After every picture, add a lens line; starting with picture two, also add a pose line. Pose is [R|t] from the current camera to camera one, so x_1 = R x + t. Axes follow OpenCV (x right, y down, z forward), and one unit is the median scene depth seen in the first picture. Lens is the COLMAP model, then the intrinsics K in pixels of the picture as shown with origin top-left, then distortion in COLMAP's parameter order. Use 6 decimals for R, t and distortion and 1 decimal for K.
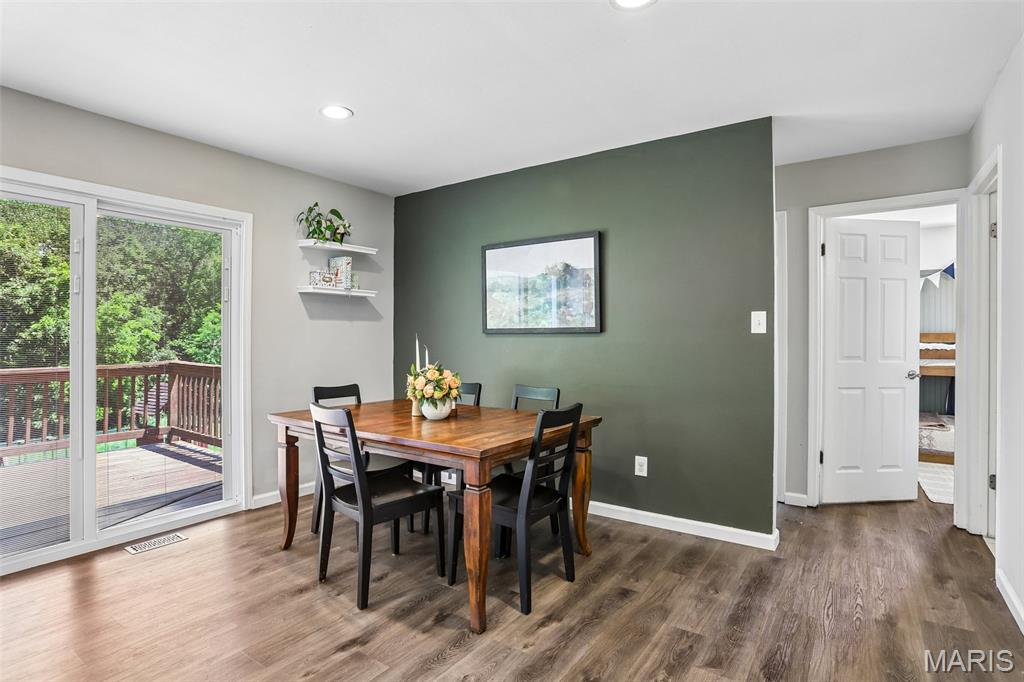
lens RADIAL K [[520.3, 0, 509.8], [0, 520.3, 338.3], [0, 0, 1]] dist [-0.044241, 0.015277]
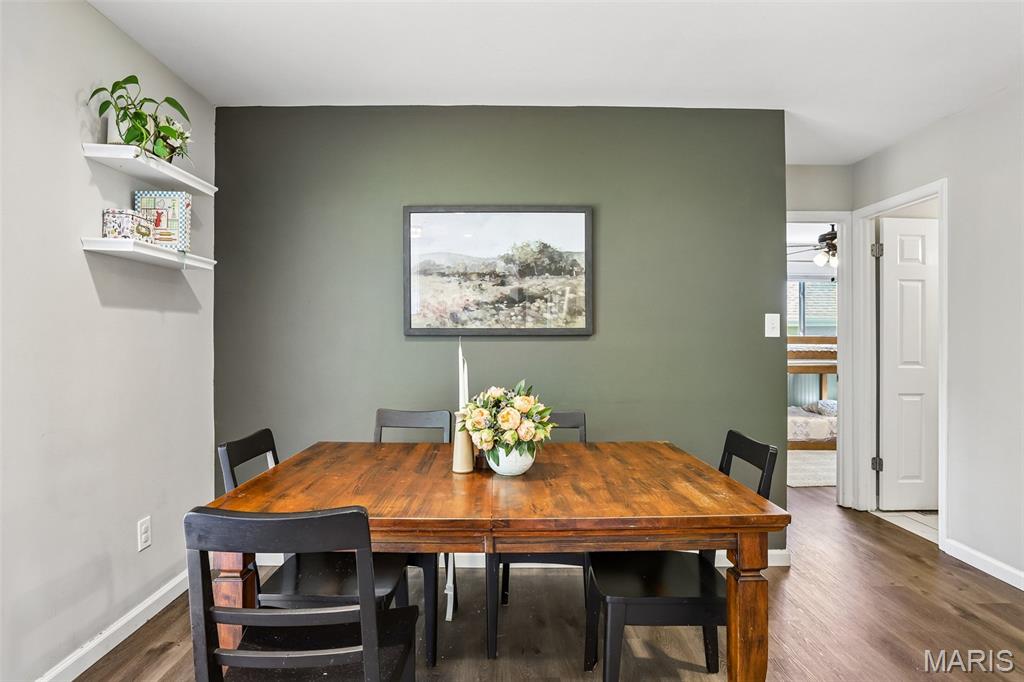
lens RADIAL K [[544.0, 0, 512.3], [0, 544.0, 328.7], [0, 0, 1]] dist [-0.035553, 0.002288]
pose [[0.818811, 0.007409, 0.574016, -0.381409], [-0.000595, 0.999927, -0.012058, -0.010434], [-0.574063, 0.009532, 0.818755, 0.380025]]
